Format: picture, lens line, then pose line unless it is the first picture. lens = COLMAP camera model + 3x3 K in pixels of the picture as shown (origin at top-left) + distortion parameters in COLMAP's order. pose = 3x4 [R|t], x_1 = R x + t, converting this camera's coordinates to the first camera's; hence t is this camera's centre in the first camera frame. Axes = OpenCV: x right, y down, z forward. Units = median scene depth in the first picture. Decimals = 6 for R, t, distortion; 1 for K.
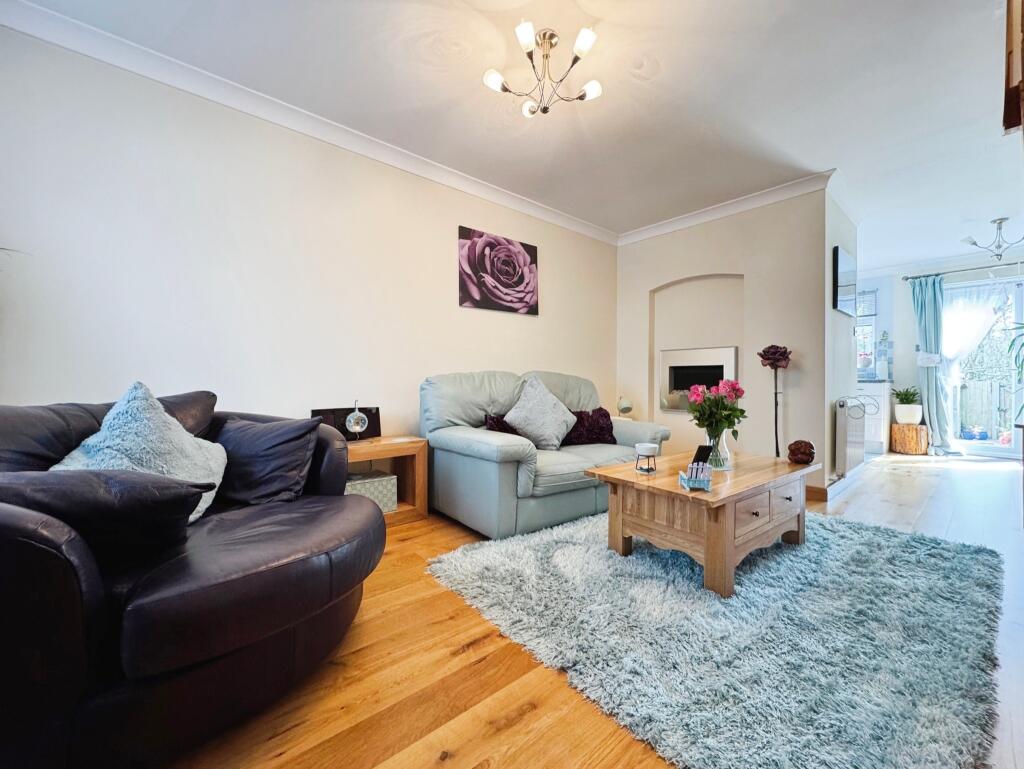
lens RADIAL K [[411.3, 0, 513.9], [0, 411.3, 389.1], [0, 0, 1]] dist [-0.001558, -0.000066]
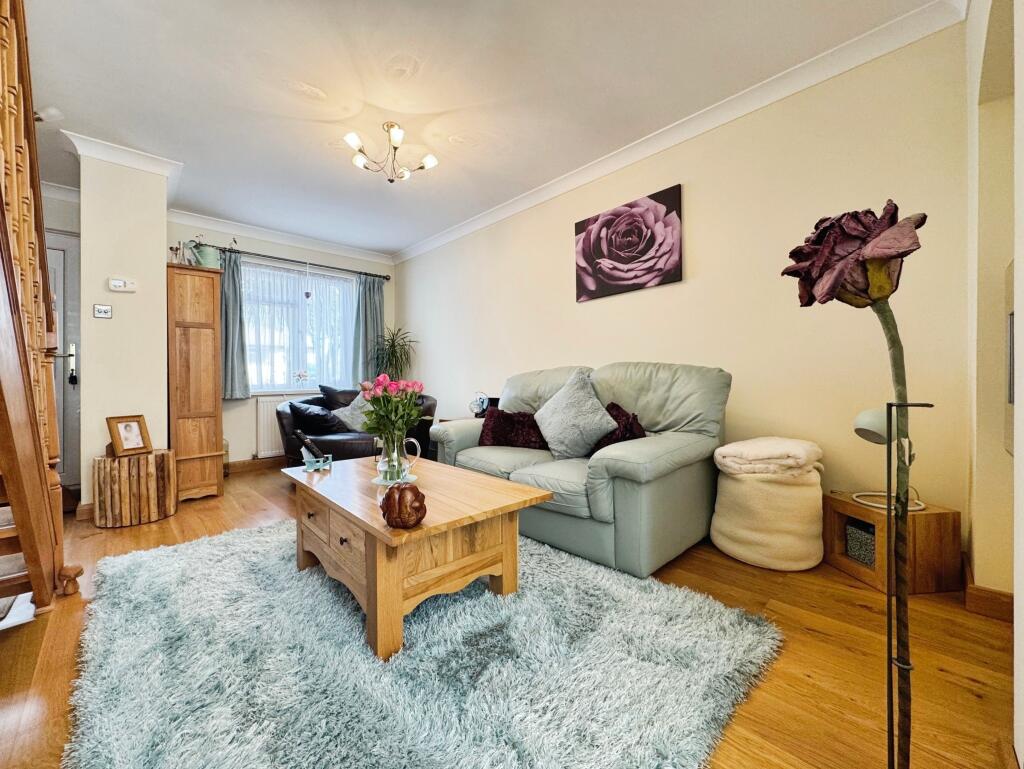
lens RADIAL K [[411.3, 0, 513.8], [0, 411.3, 382.8], [0, 0, 1]] dist [-0.001558, -0.000066]
pose [[0.080294, -0.008465, -0.996735, 0.778369], [-0.002220, 0.999960, -0.008671, 0.000400], [0.996769, 0.002909, 0.080272, 0.704784]]
